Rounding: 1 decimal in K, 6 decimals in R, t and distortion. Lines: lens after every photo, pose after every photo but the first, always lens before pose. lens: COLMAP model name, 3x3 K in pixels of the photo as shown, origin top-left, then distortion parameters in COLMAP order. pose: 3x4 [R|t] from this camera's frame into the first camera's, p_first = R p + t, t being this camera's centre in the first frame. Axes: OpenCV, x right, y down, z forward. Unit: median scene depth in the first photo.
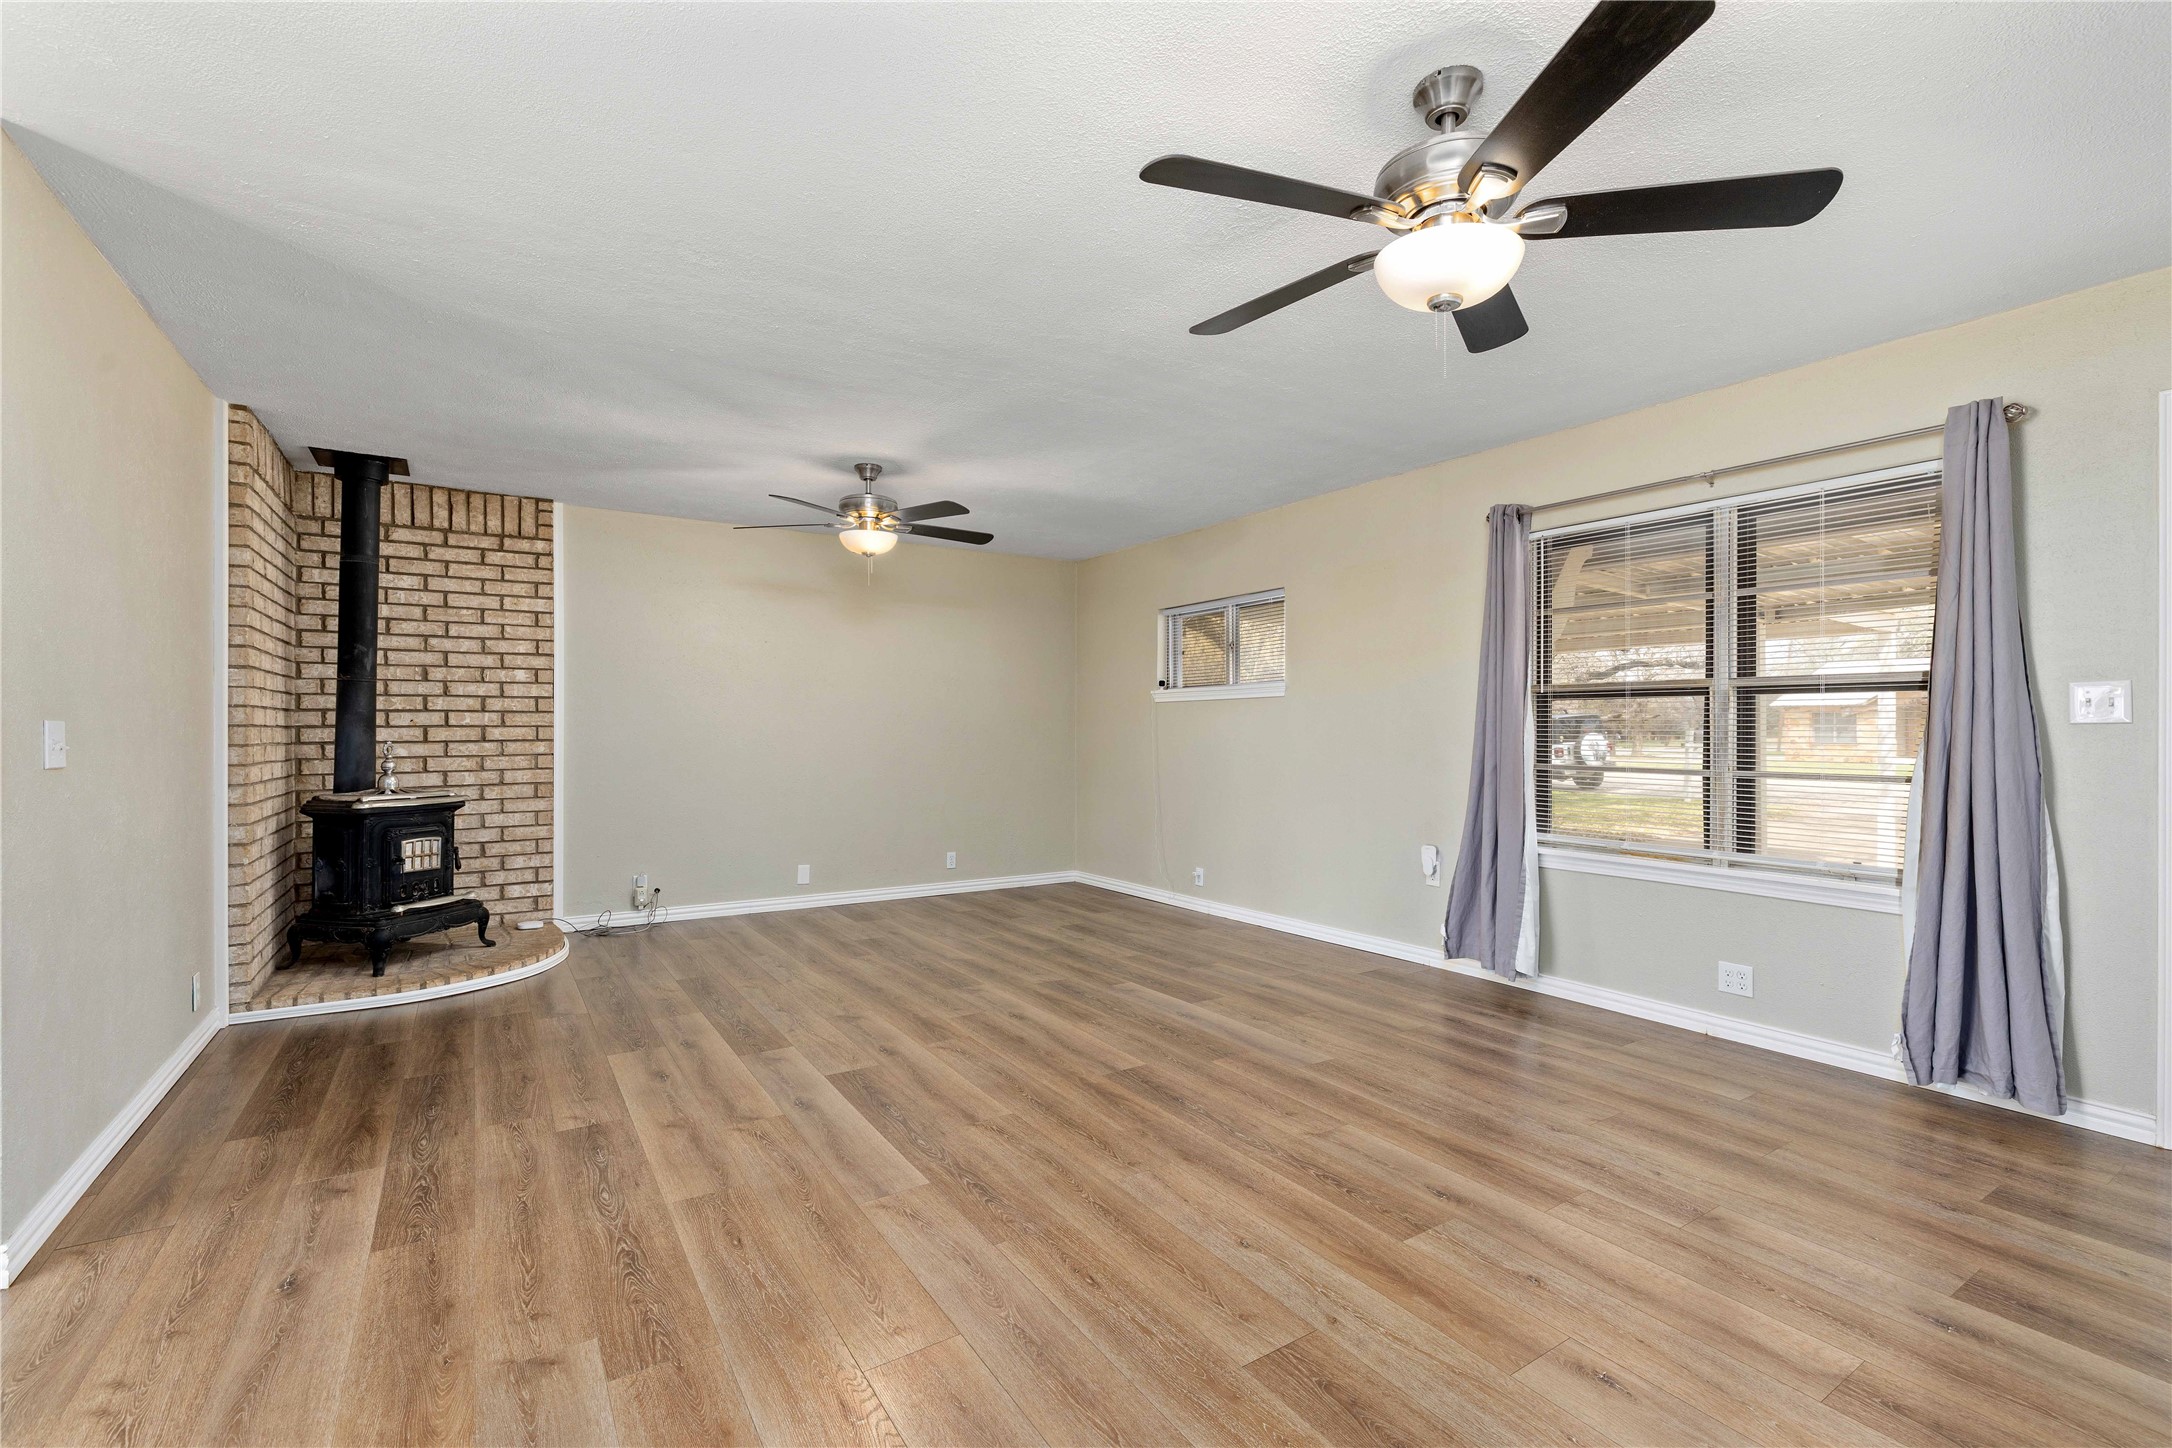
lens RADIAL K [[944.3, 0, 1067.9], [0, 944.3, 730.2], [0, 0, 1]] dist [-0.002588, 0.000646]
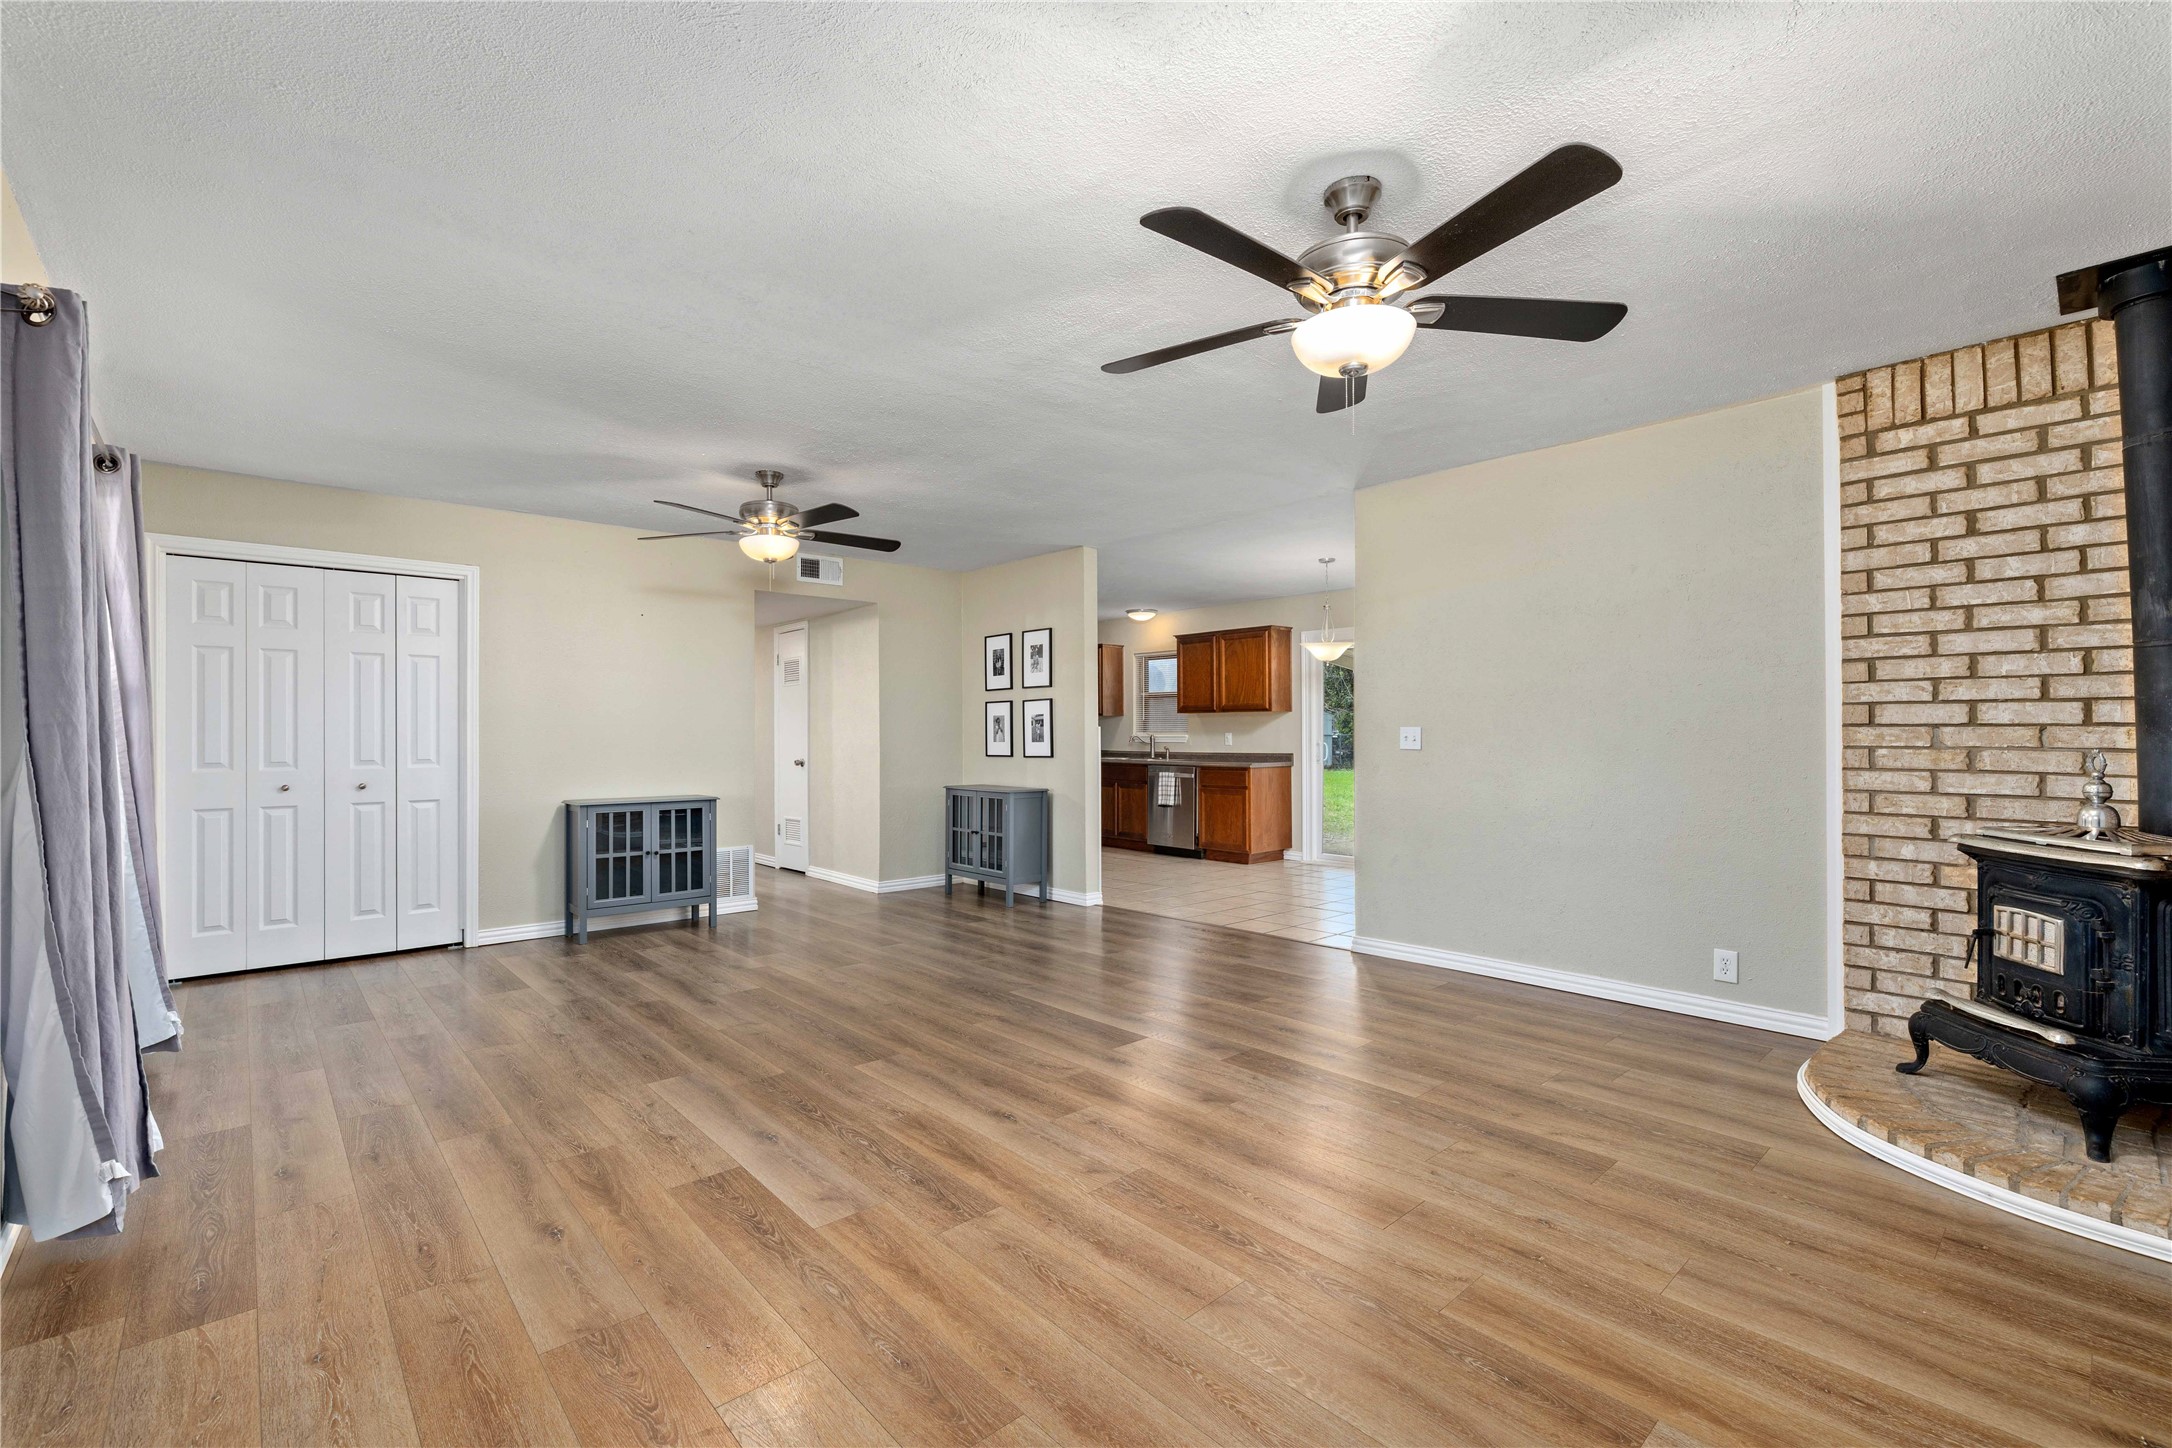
lens RADIAL K [[944.3, 0, 1069.8], [0, 944.3, 730.2], [0, 0, 1]] dist [-0.002588, 0.000646]
pose [[-0.987223, 0.004906, -0.159267, 0.009360], [0.004767, 0.999988, 0.001257, -0.003286], [0.159271, 0.000481, -0.987235, 1.343974]]
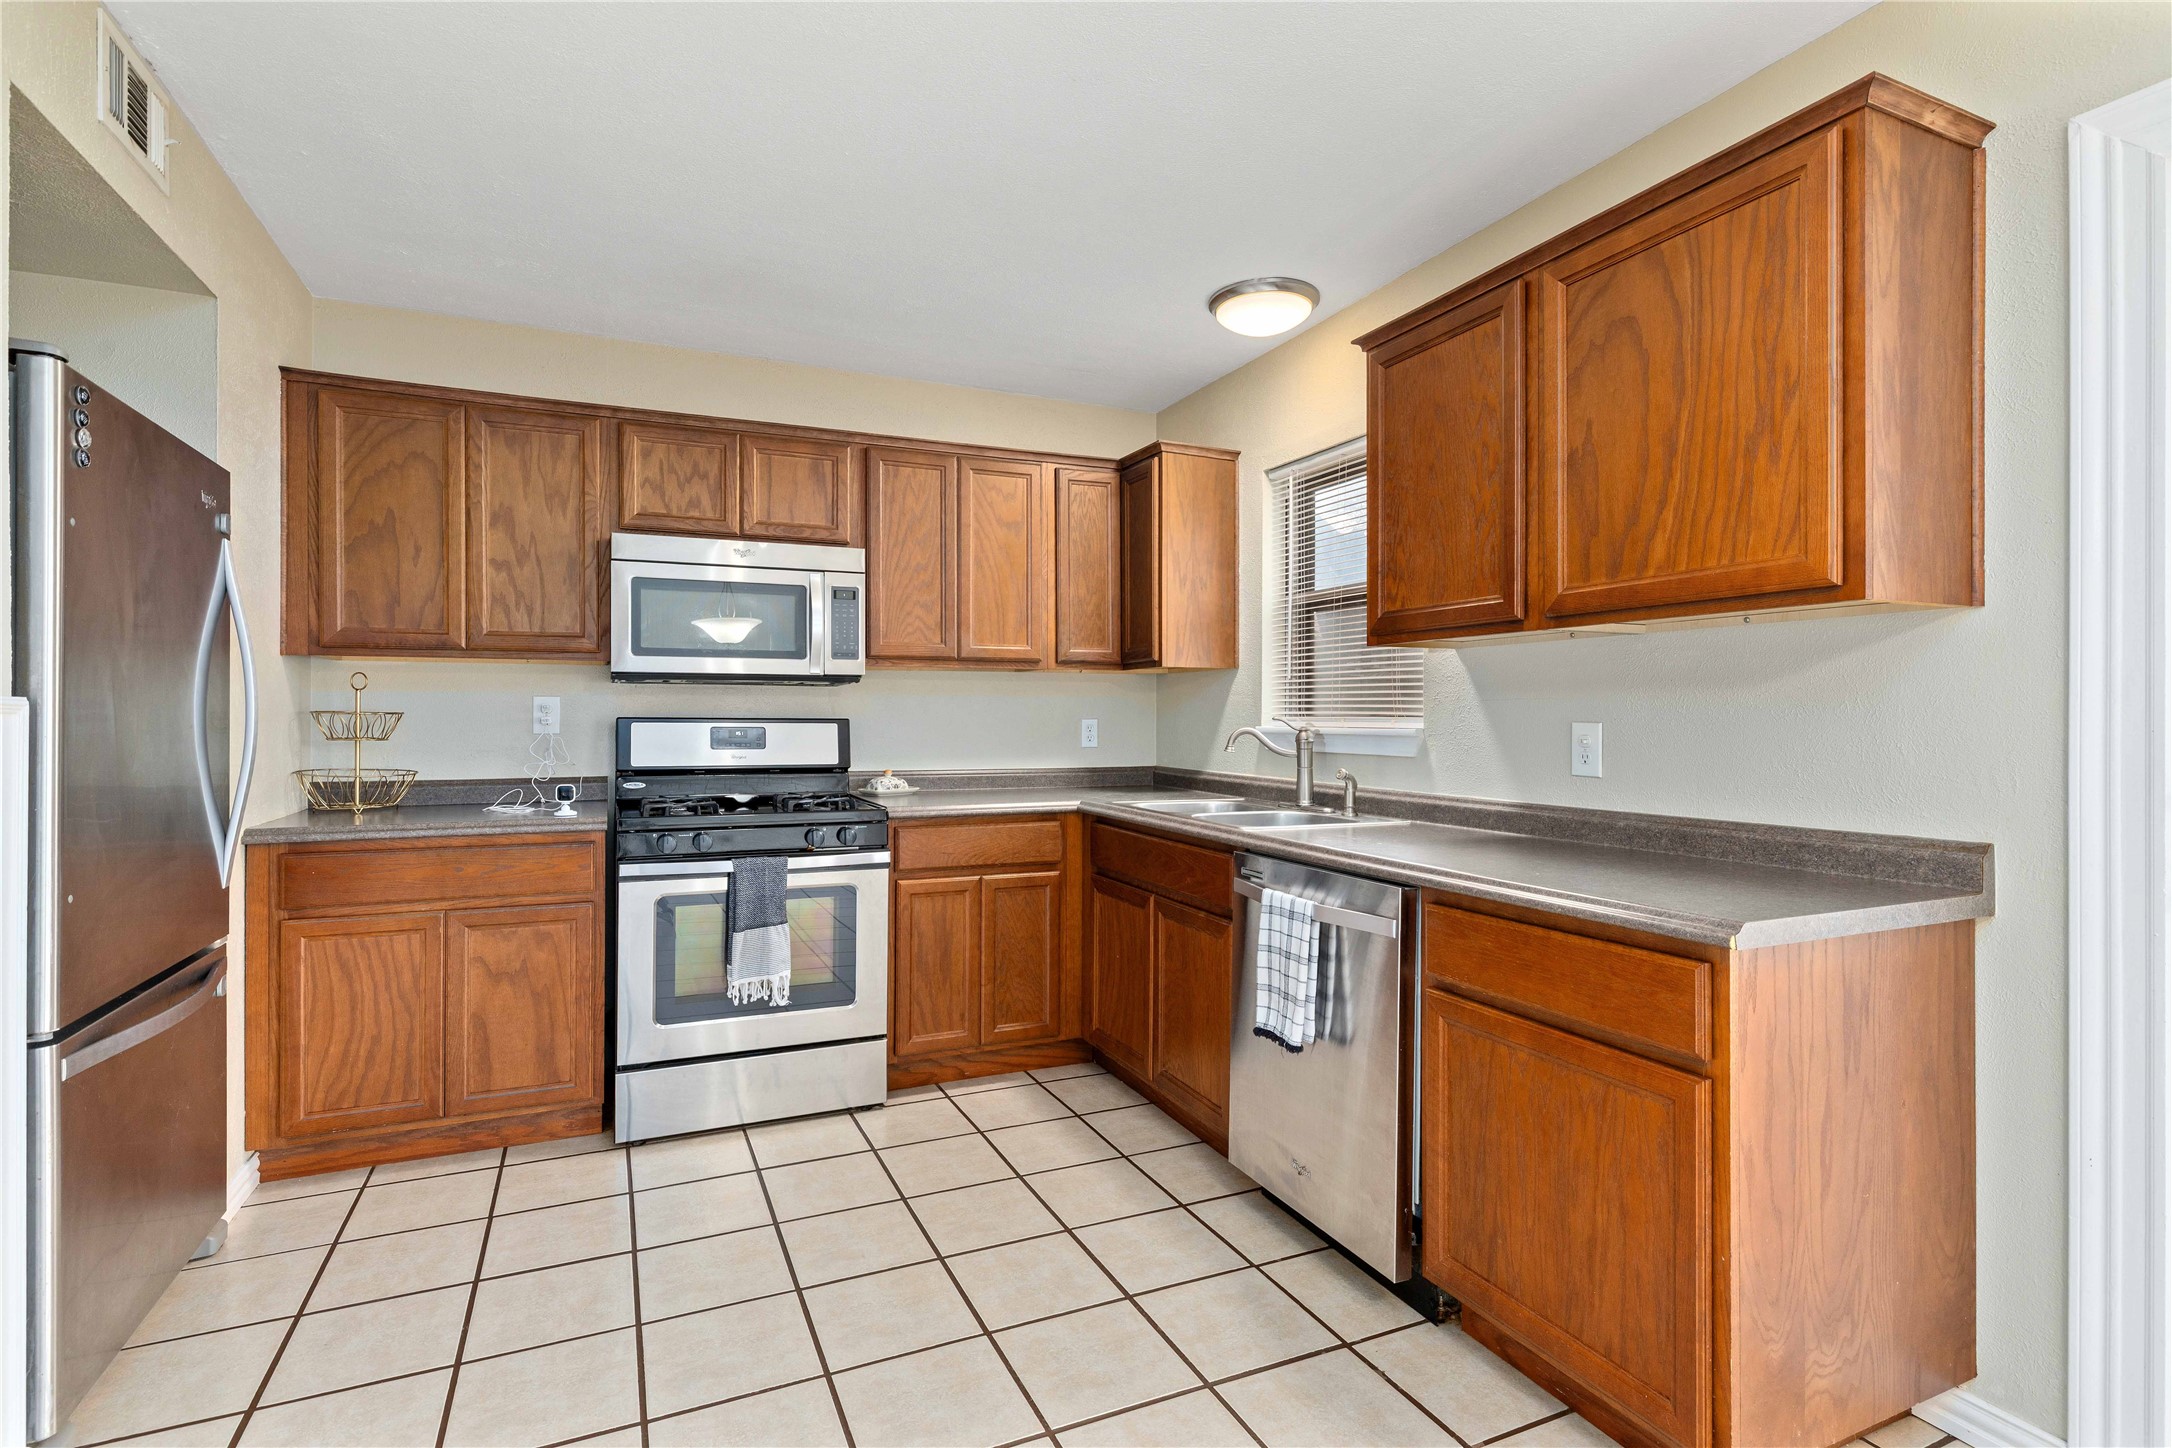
lens RADIAL K [[1020.8, 0, 1069.9], [0, 1020.8, 718.2], [0, 0, 1]] dist [0.001665, -0.000264]
pose [[-0.986642, 0.001678, 0.162893, -0.439900], [0.002324, 0.999990, 0.003777, 0.000847], [-0.162885, 0.004105, -0.986637, 0.048834]]
